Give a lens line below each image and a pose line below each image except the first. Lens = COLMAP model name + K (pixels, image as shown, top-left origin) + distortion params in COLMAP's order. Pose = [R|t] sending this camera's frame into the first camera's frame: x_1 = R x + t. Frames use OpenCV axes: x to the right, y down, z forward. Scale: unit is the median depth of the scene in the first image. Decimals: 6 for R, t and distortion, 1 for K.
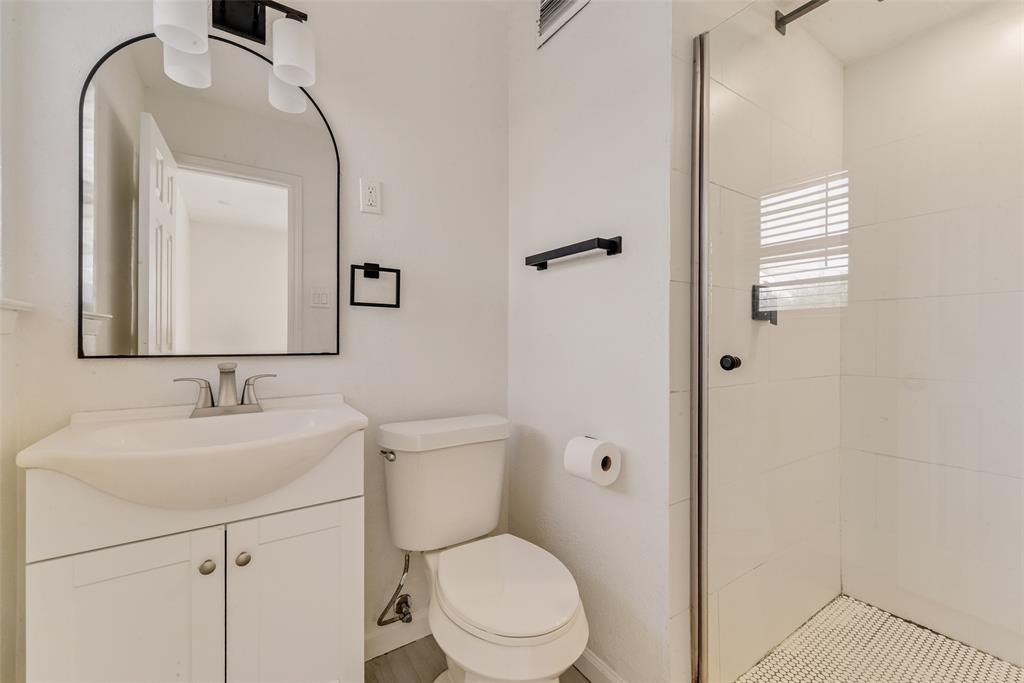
lens RADIAL K [[416.4, 0, 507.7], [0, 416.4, 342.9], [0, 0, 1]] dist [0.000998, 0.000862]
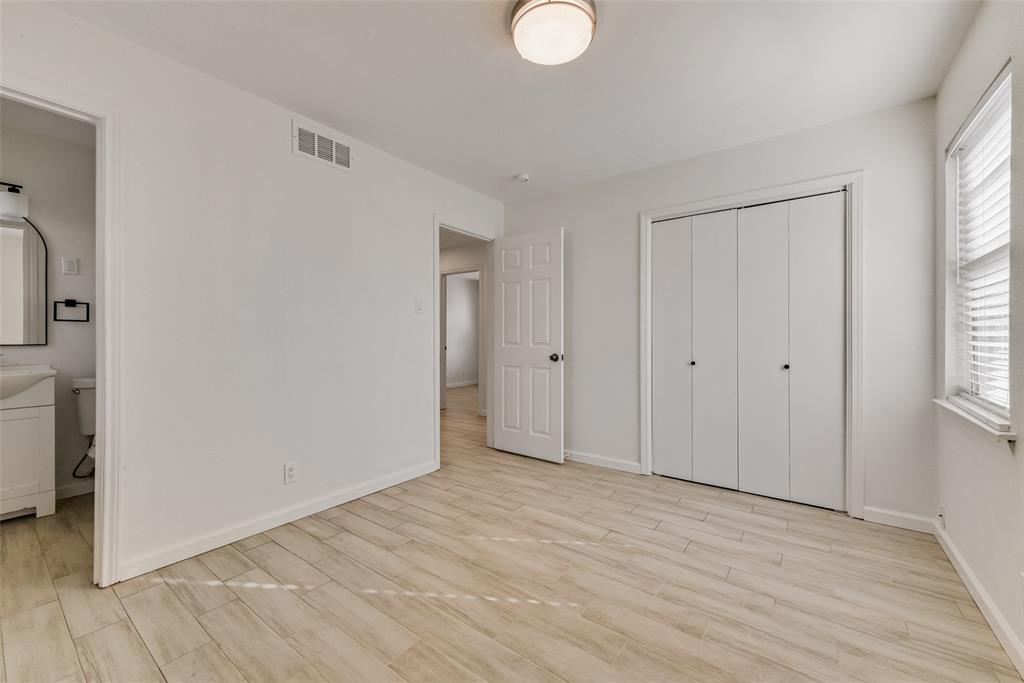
lens RADIAL K [[416.4, 0, 515.5], [0, 416.4, 340.0], [0, 0, 1]] dist [0.000998, 0.000862]
pose [[0.940731, 0.005301, 0.339112, 1.048742], [-0.008584, 0.999930, 0.008182, -0.031933], [-0.339045, -0.010608, 0.940710, -1.684236]]
